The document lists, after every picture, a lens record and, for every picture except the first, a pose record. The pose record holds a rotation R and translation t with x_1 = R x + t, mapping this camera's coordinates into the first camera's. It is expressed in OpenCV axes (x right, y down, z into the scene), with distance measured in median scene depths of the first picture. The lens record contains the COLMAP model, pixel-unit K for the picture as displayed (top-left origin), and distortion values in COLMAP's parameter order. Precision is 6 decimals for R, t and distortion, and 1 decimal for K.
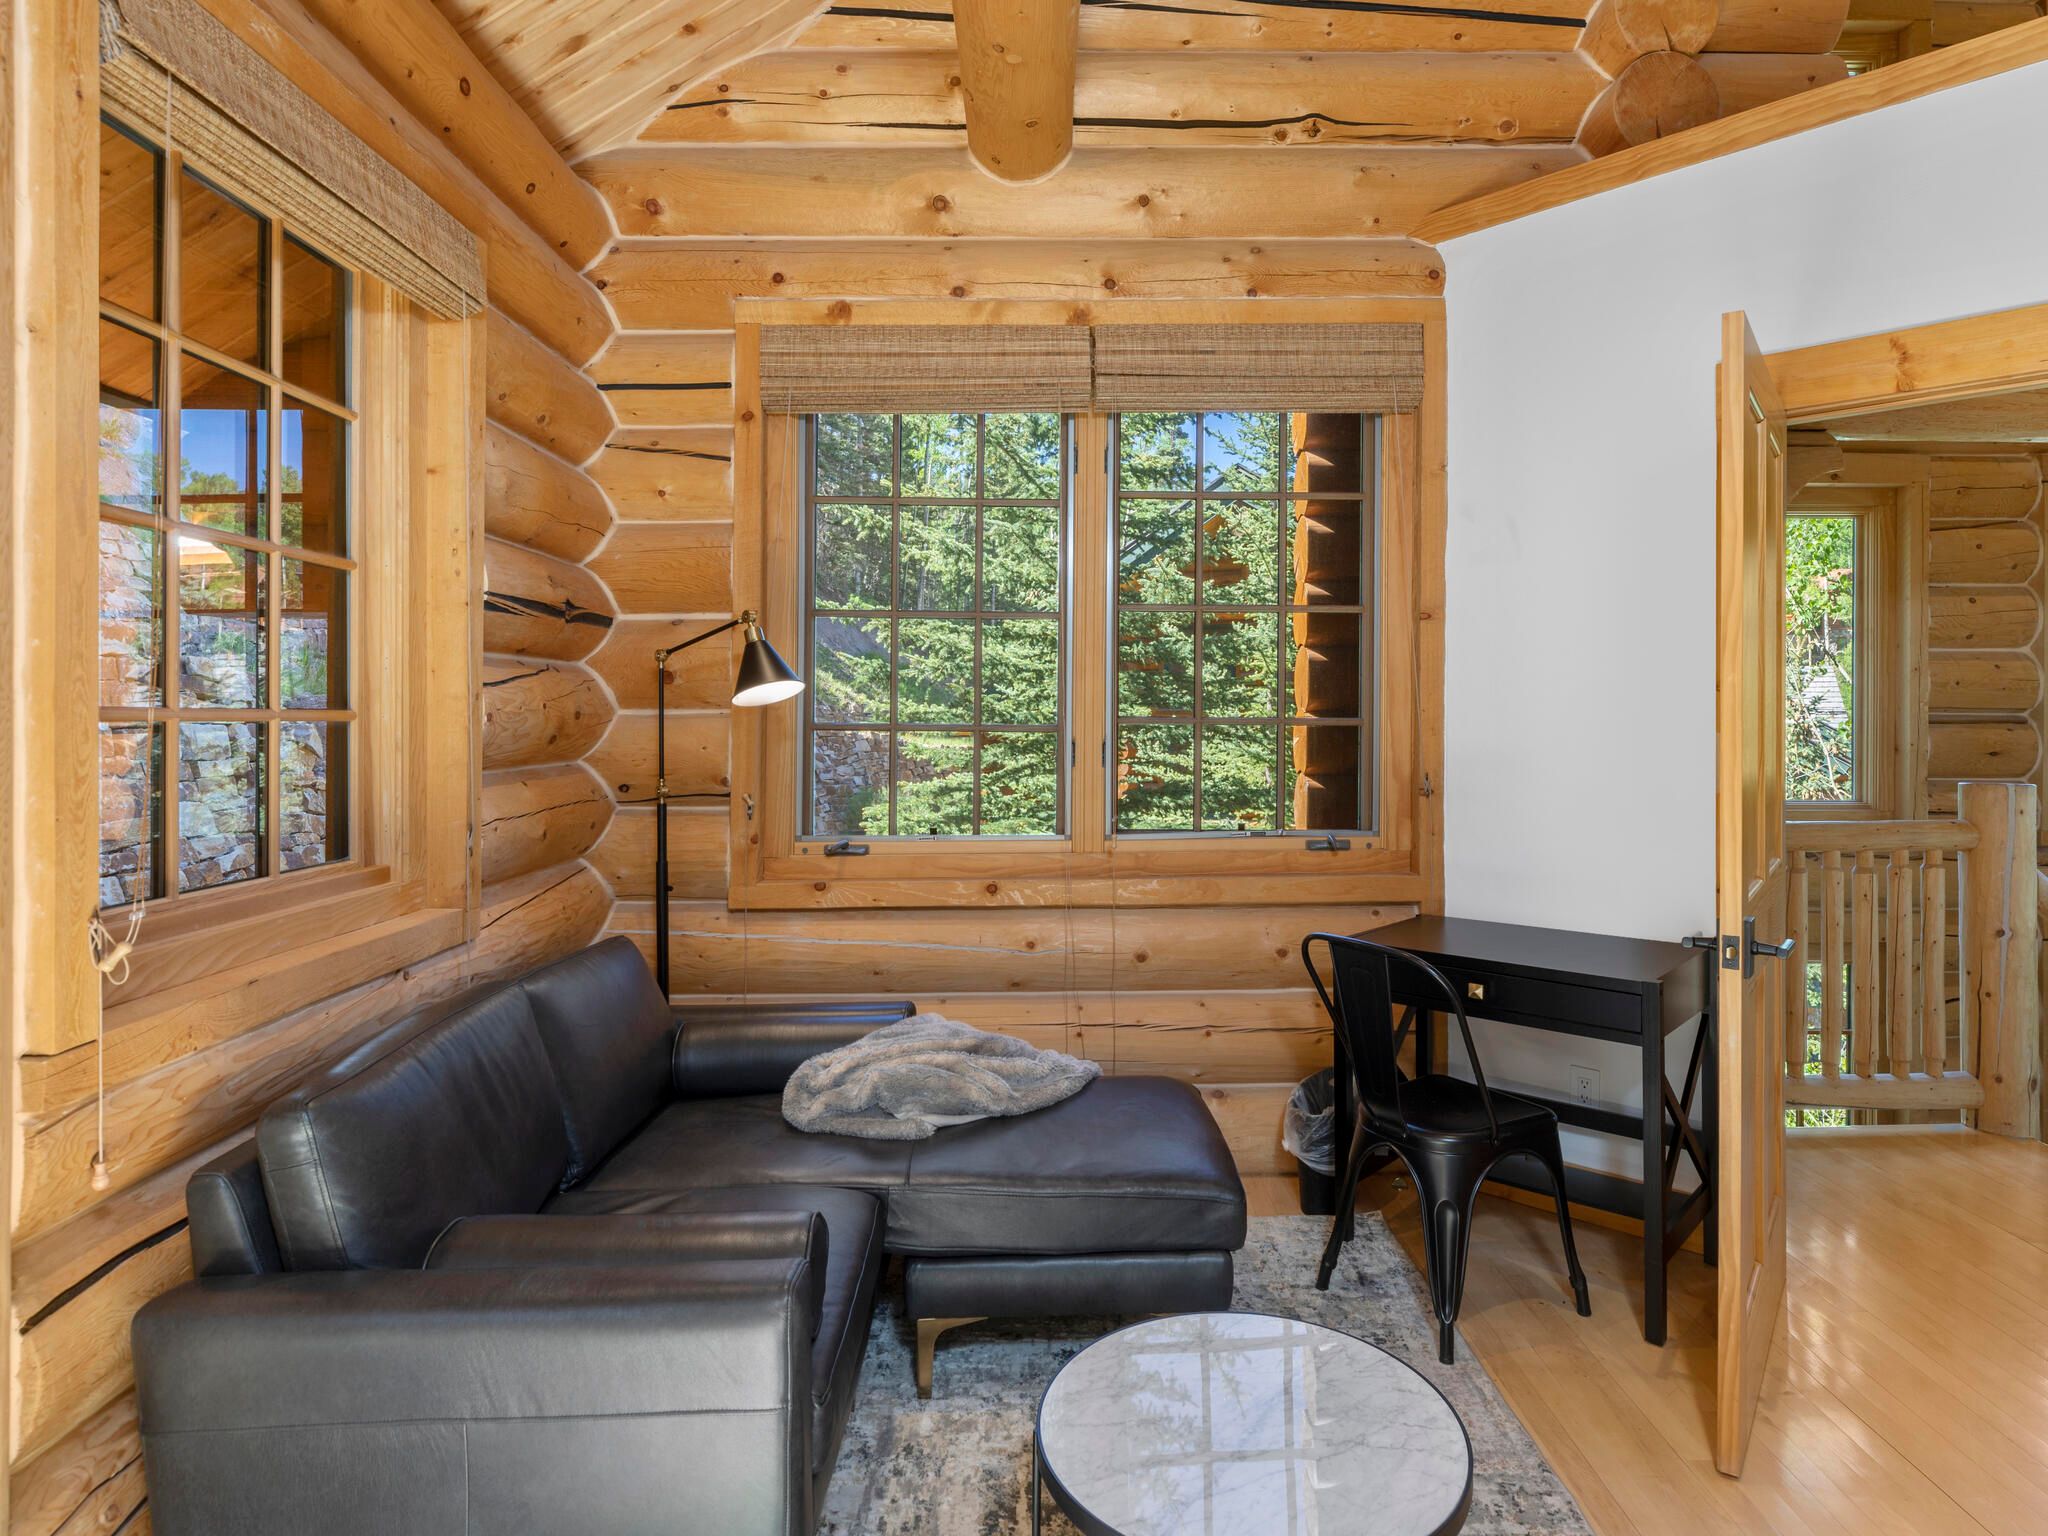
lens RADIAL K [[1167.6, 0, 1036.5], [0, 1167.6, 715.4], [0, 0, 1]] dist [-0.000457, 0.000623]
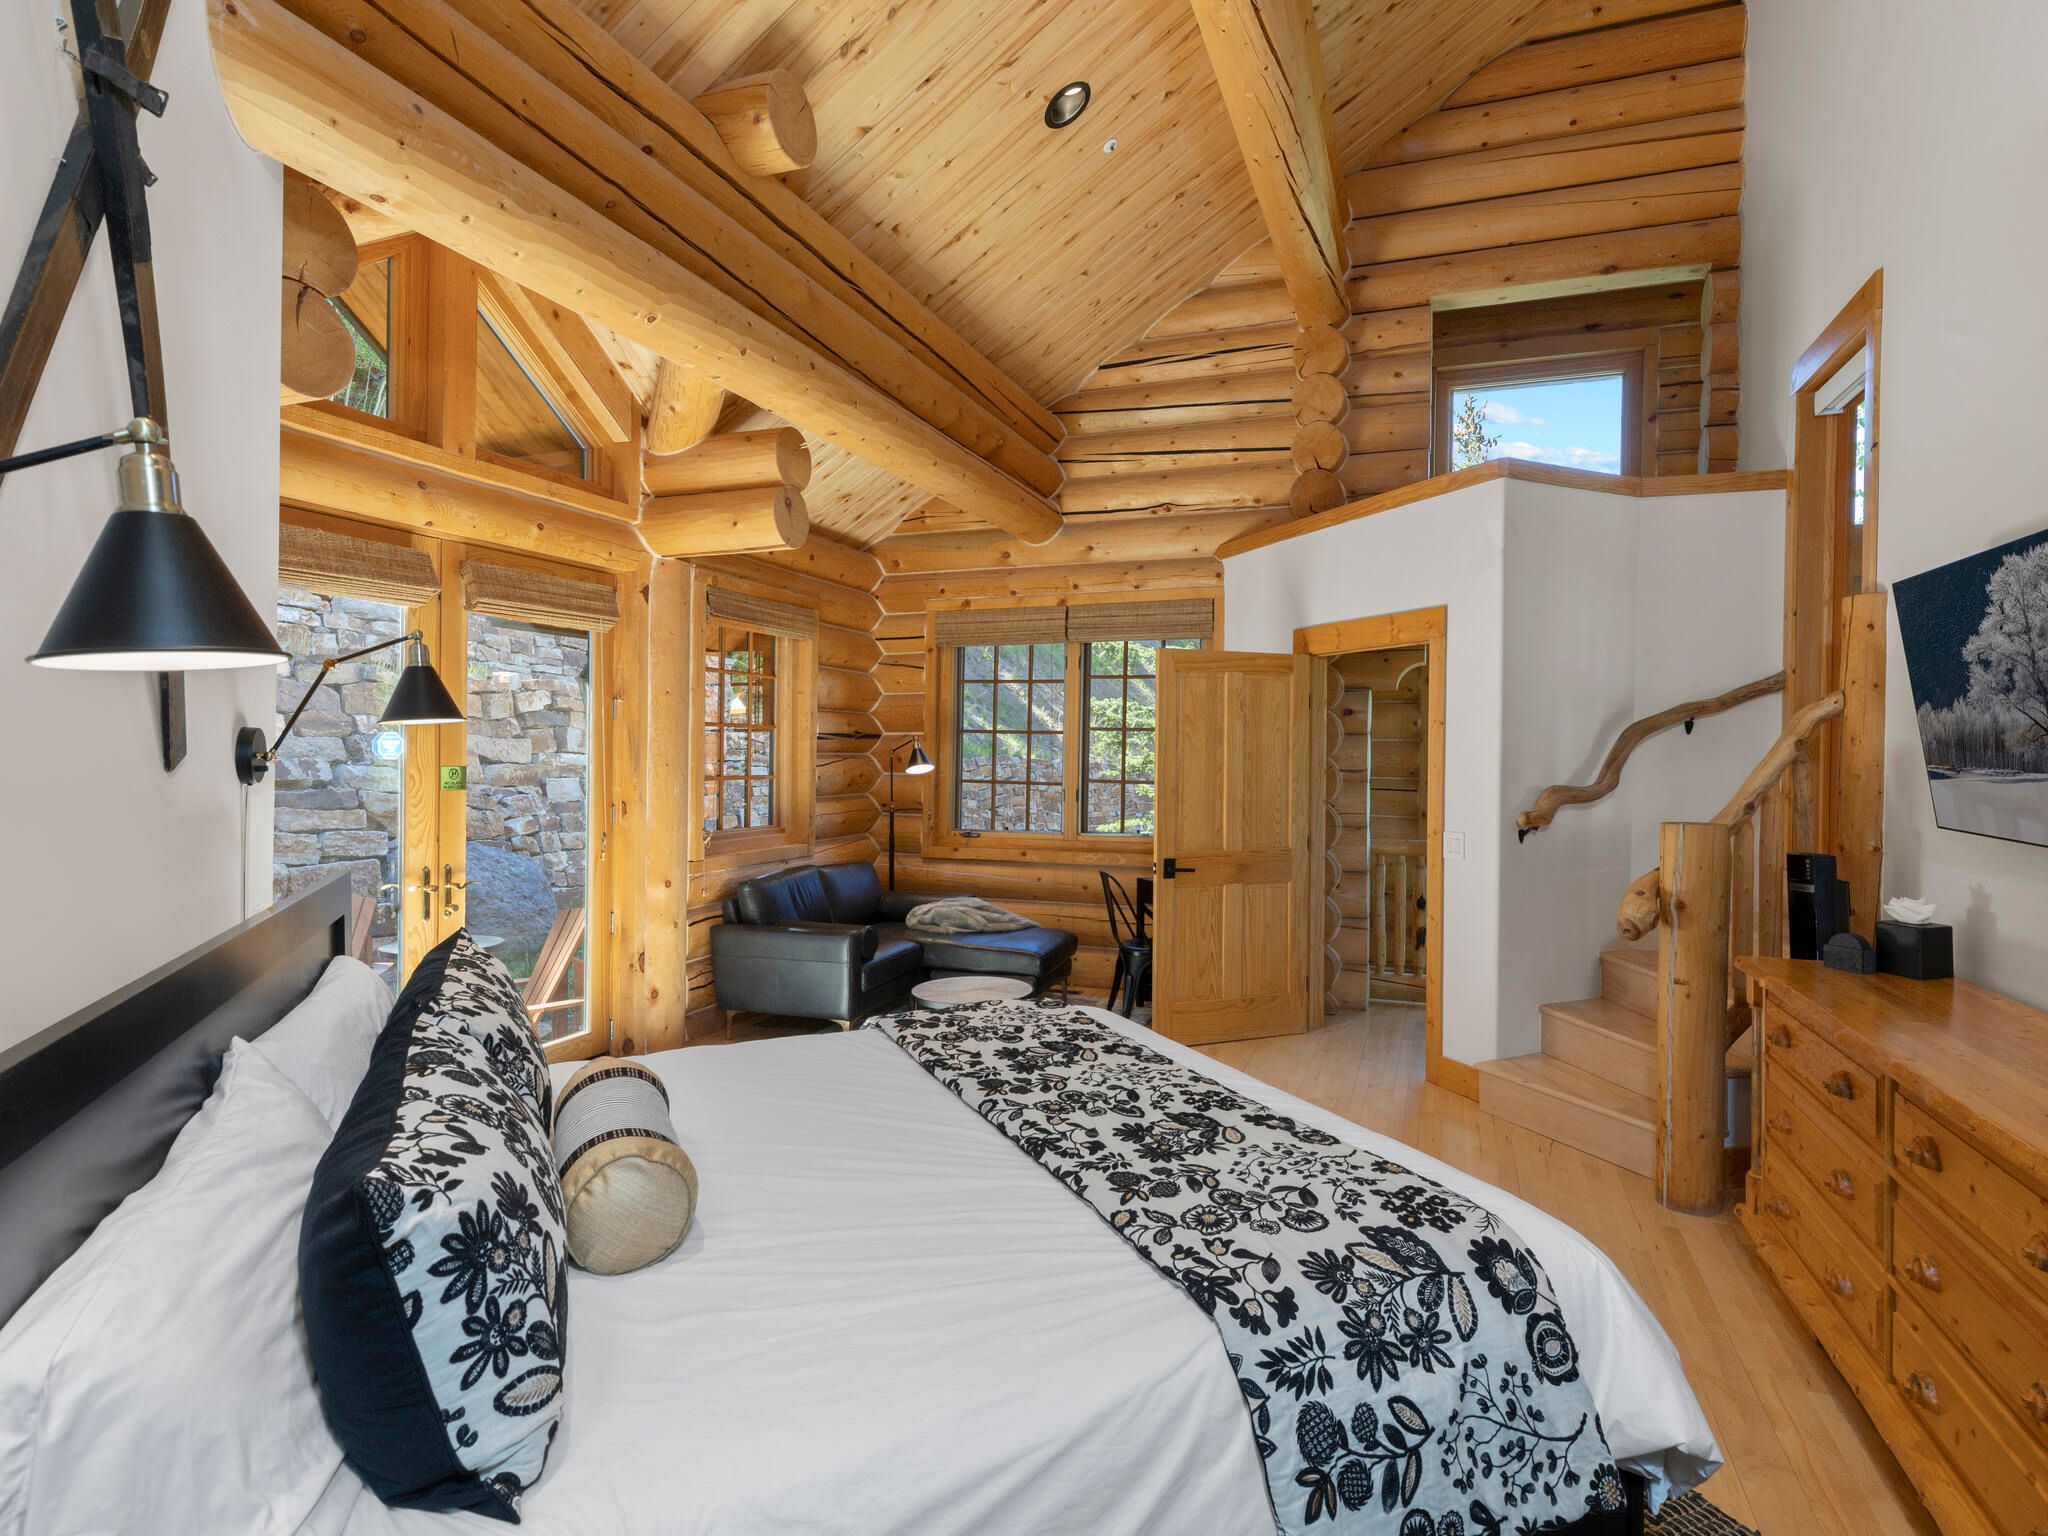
lens RADIAL K [[1046.4, 0, 1028.7], [0, 1046.4, 760.1], [0, 0, 1]] dist [0.006463, -0.000058]
pose [[0.929179, 0.013901, -0.369368, 0.734062], [-0.012780, 0.999903, 0.005484, -0.047370], [0.369408, -0.000375, 0.929267, -0.909177]]
